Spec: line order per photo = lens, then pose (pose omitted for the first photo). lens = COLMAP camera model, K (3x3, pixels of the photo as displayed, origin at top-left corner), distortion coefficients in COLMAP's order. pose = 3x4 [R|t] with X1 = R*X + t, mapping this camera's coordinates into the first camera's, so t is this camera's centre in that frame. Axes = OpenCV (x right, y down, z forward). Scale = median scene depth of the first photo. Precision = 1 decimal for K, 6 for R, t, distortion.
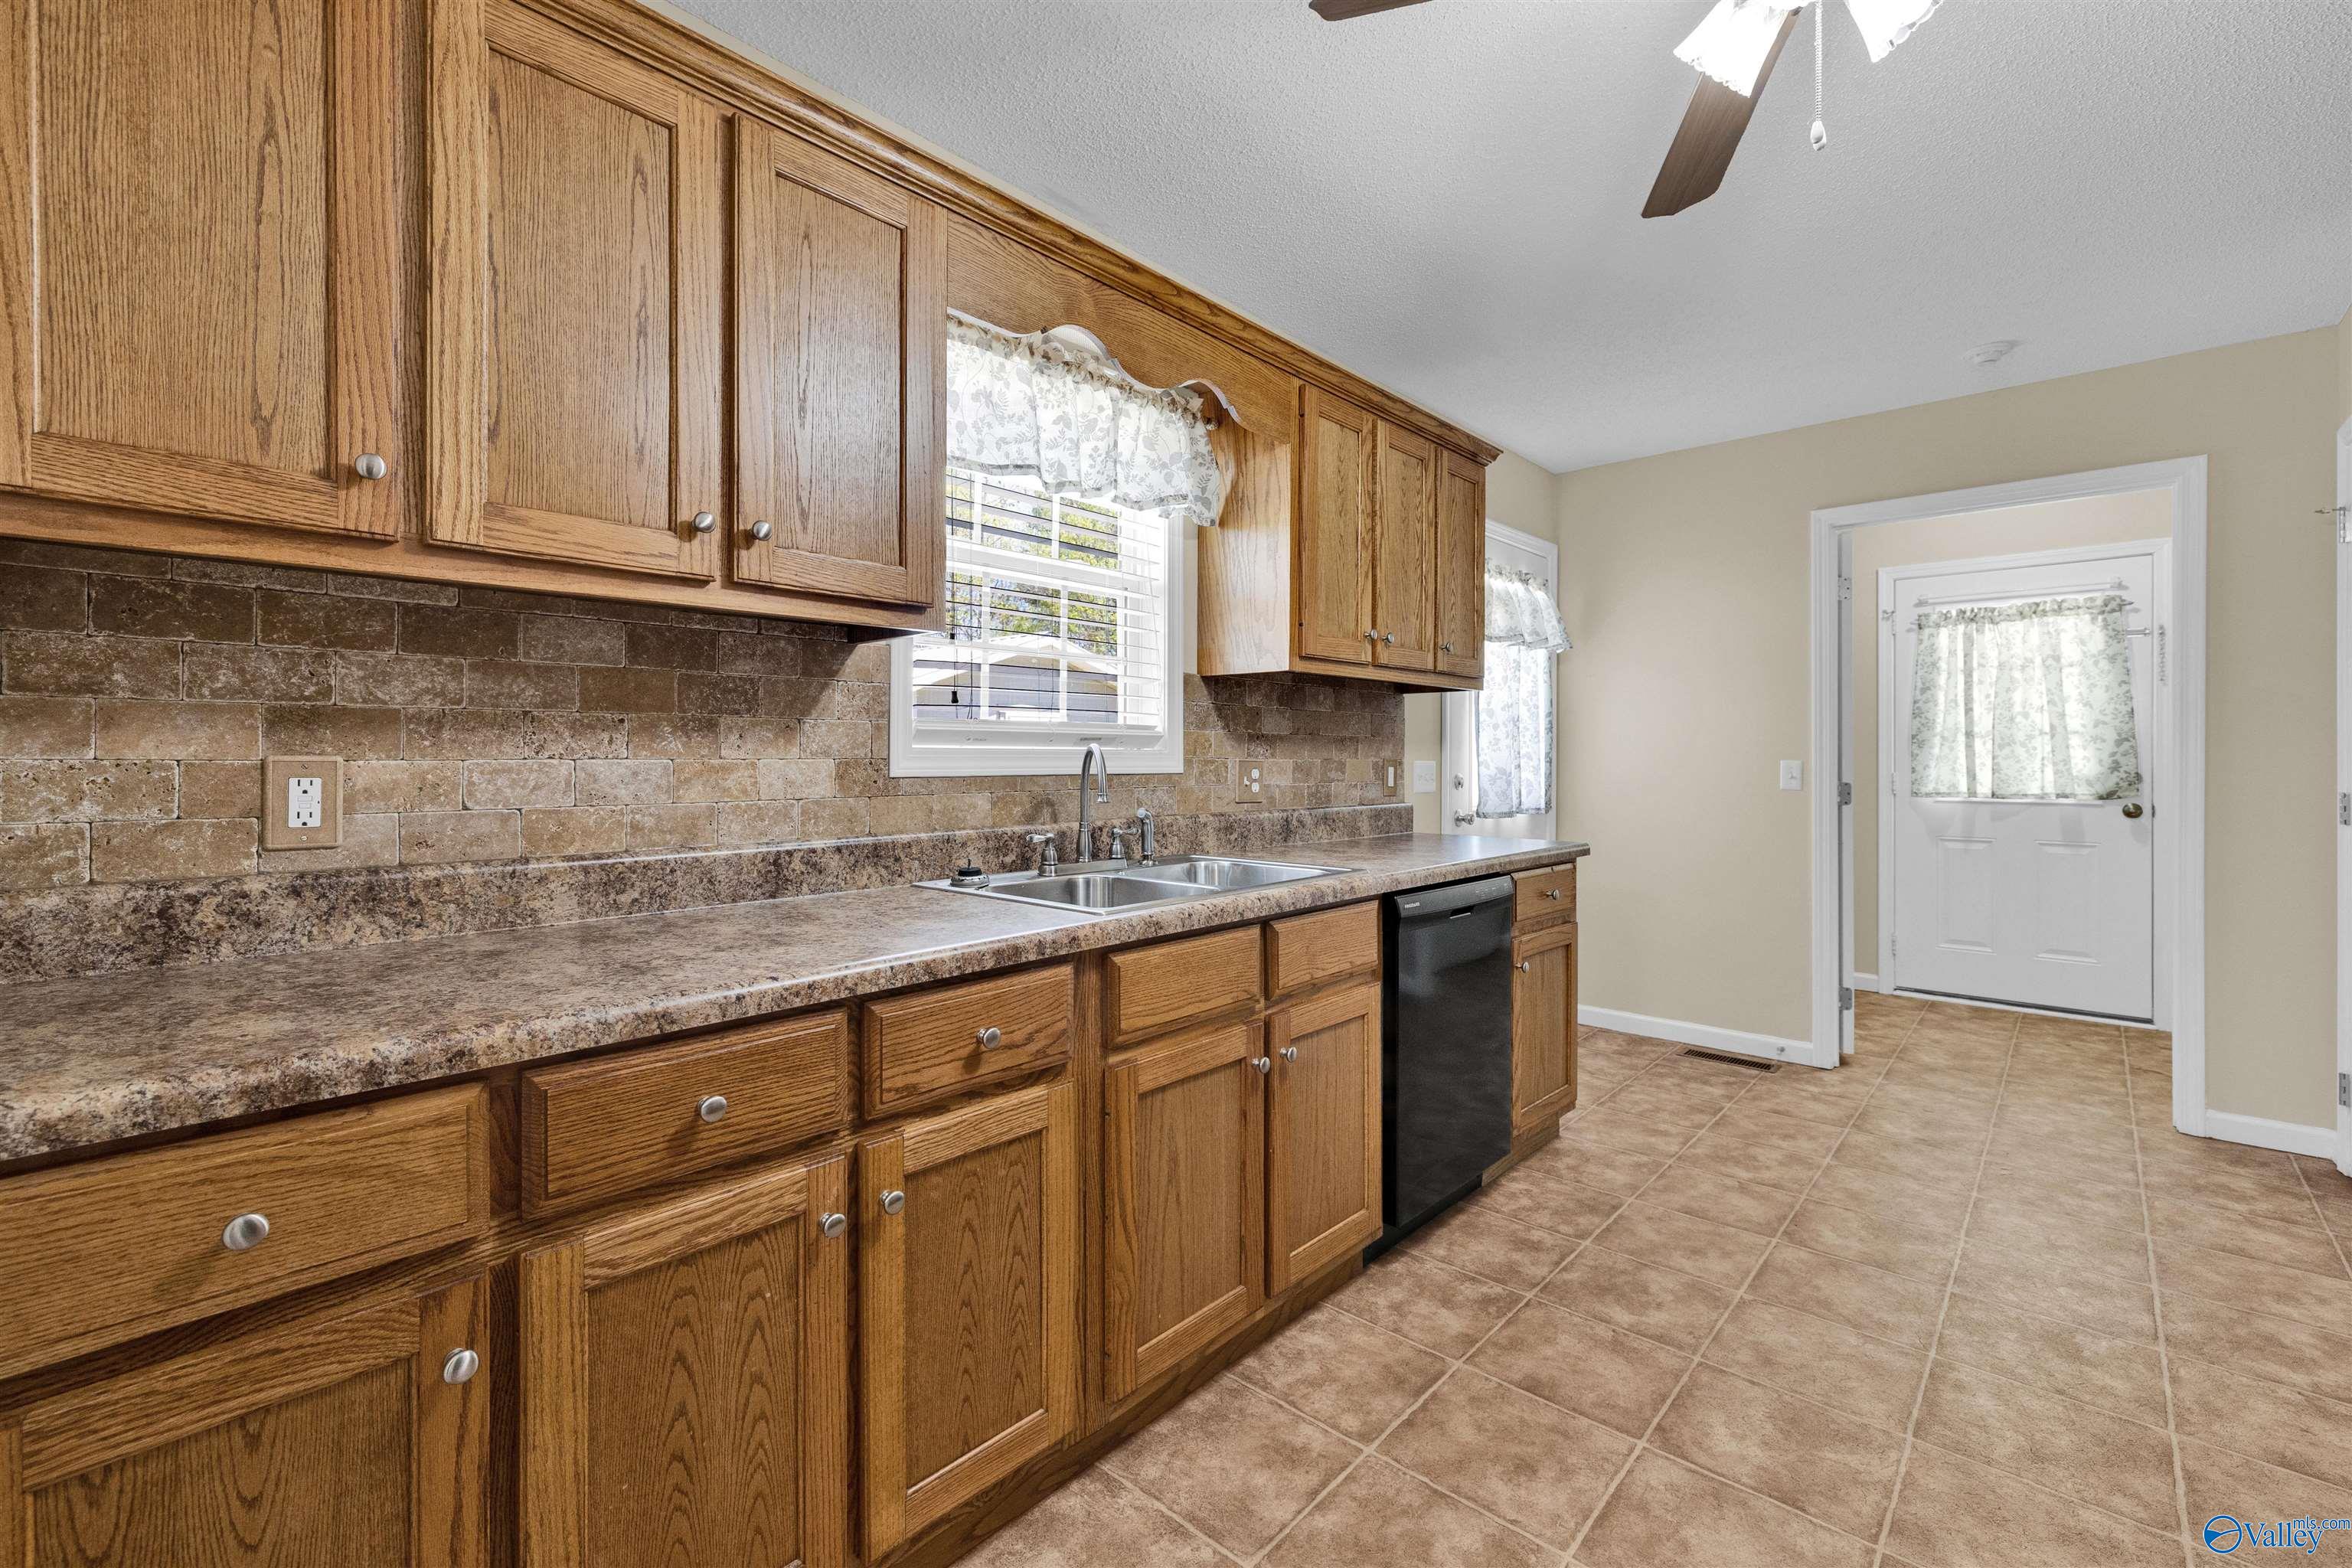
lens RADIAL K [[1011.3, 0, 1163.8], [0, 1011.3, 765.0], [0, 0, 1]] dist [-0.001882, 0.000070]
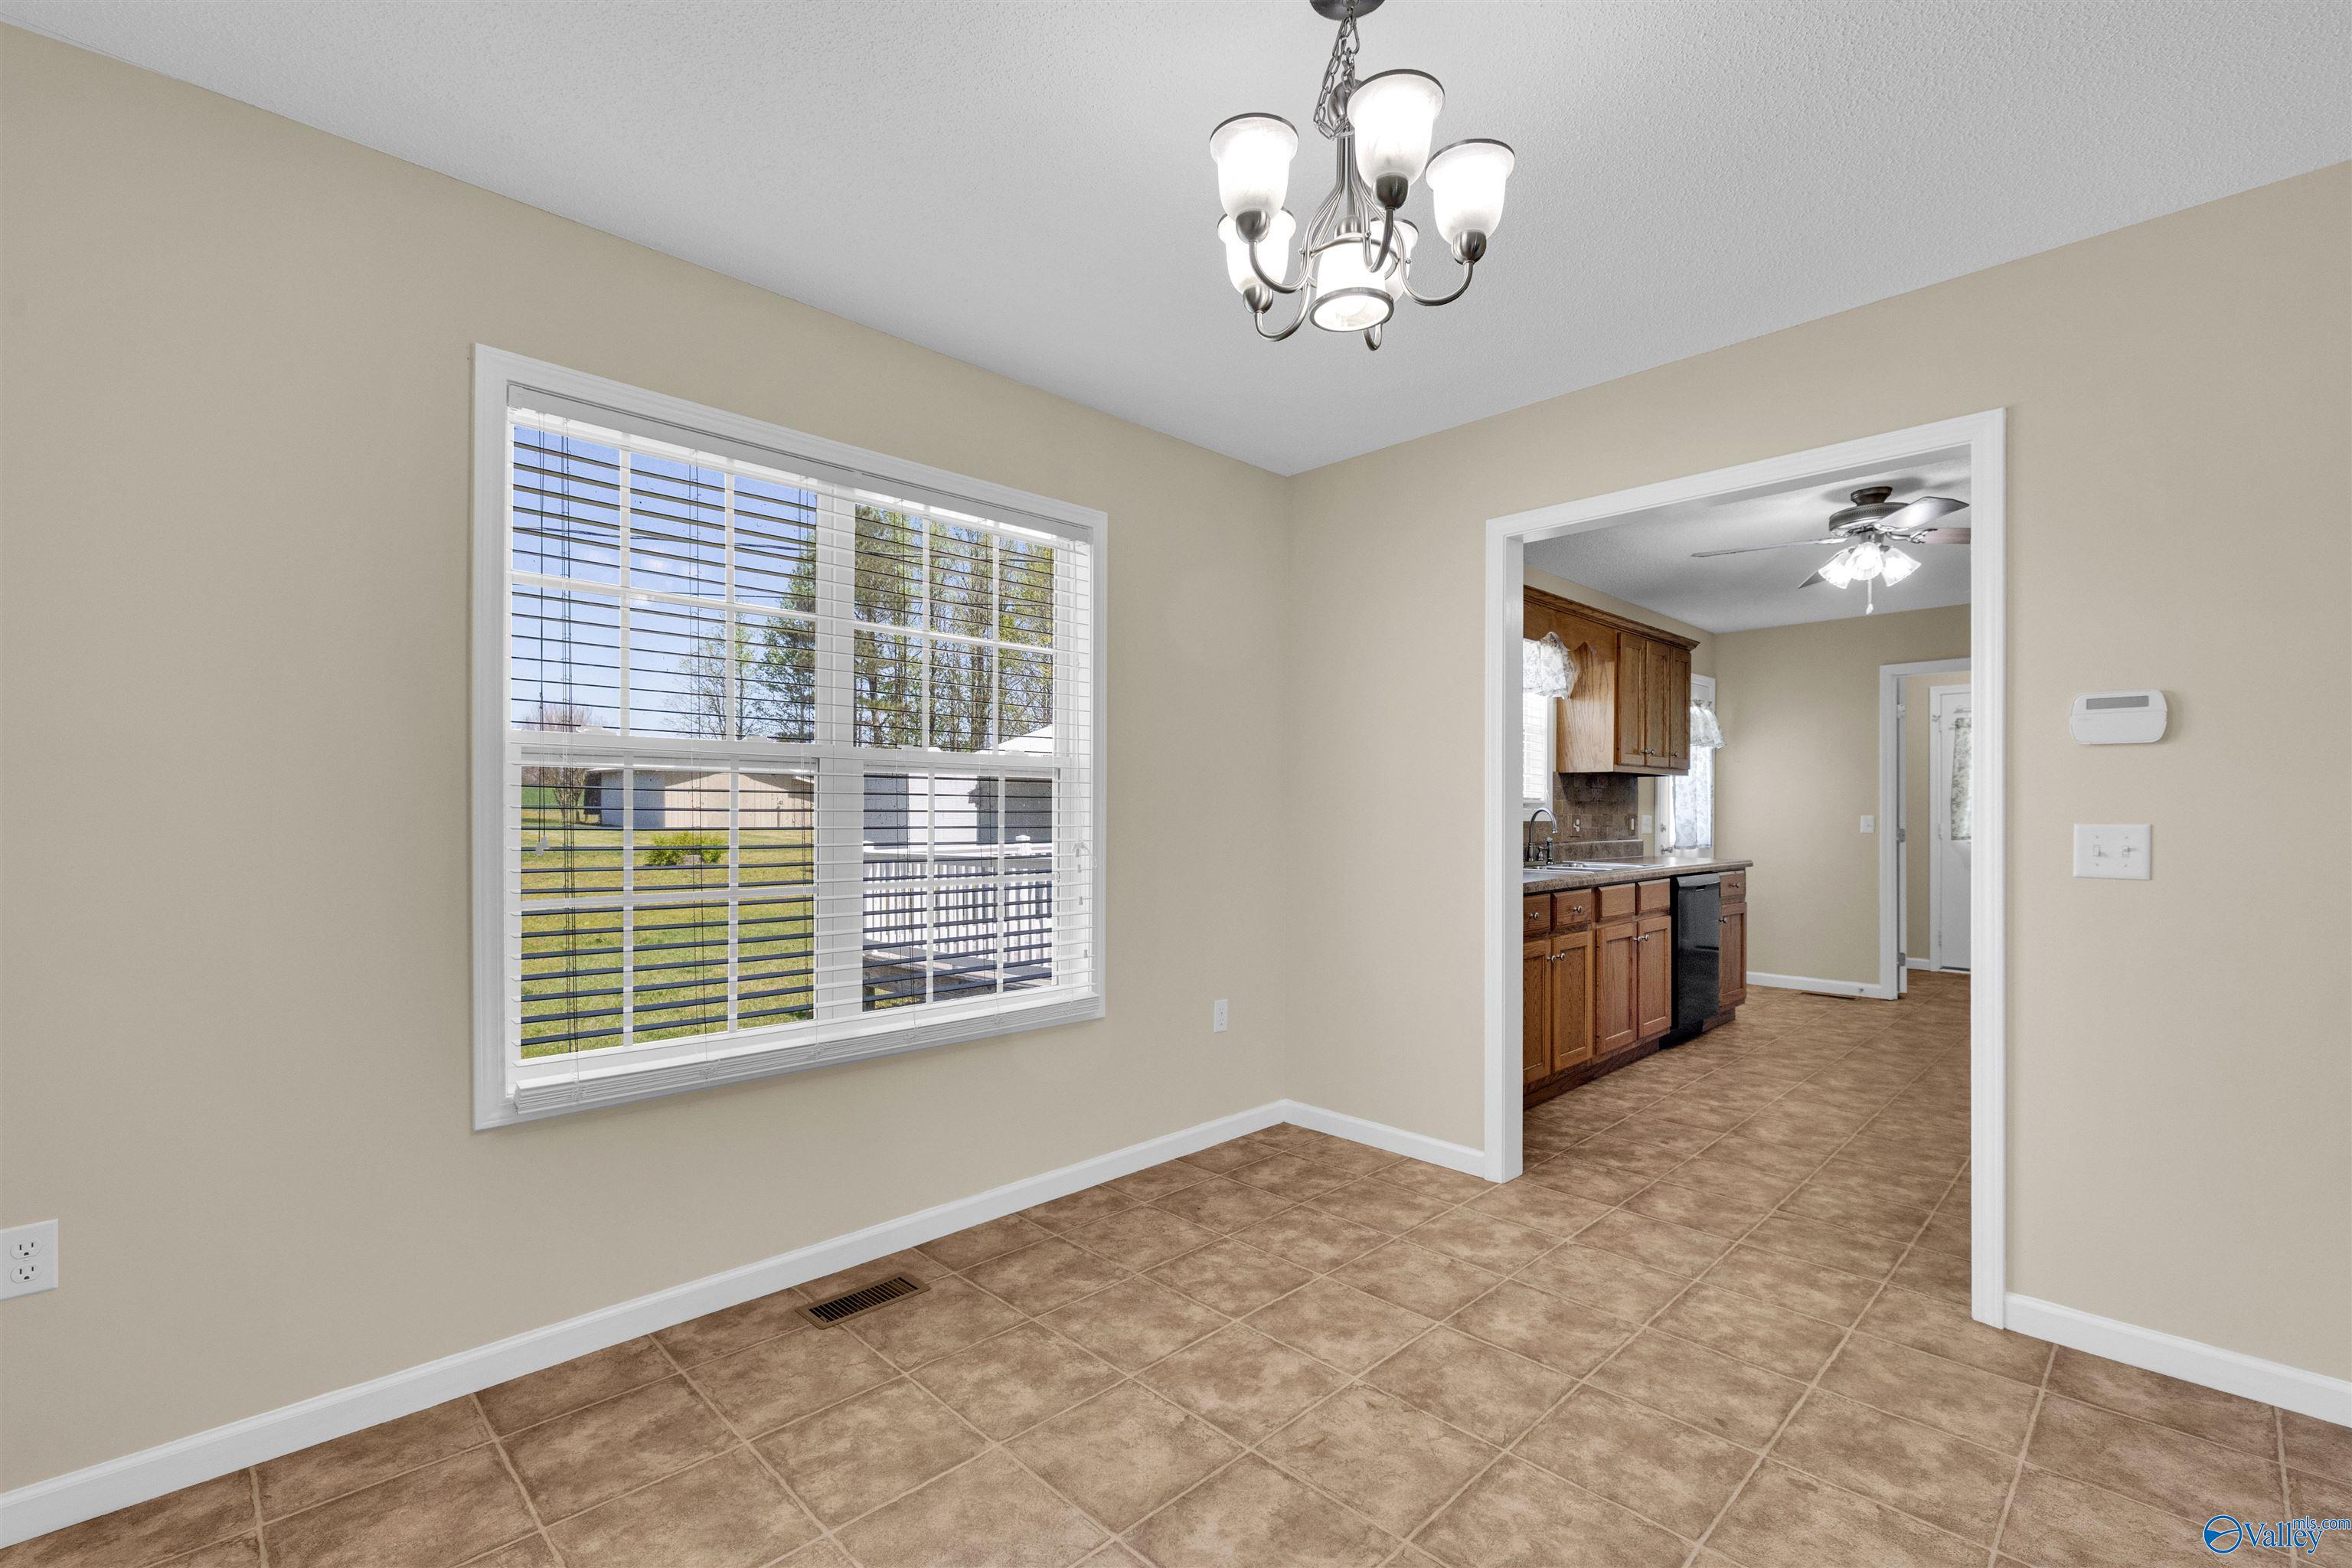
lens RADIAL K [[1013.4, 0, 1168.9], [0, 1013.4, 823.0], [0, 0, 1]] dist [0.001048, 0.000106]
pose [[0.998519, 0.001262, -0.054386, -0.381461], [-0.001103, 0.999995, 0.002969, 0.004090], [0.054389, -0.002904, 0.998516, -0.636969]]
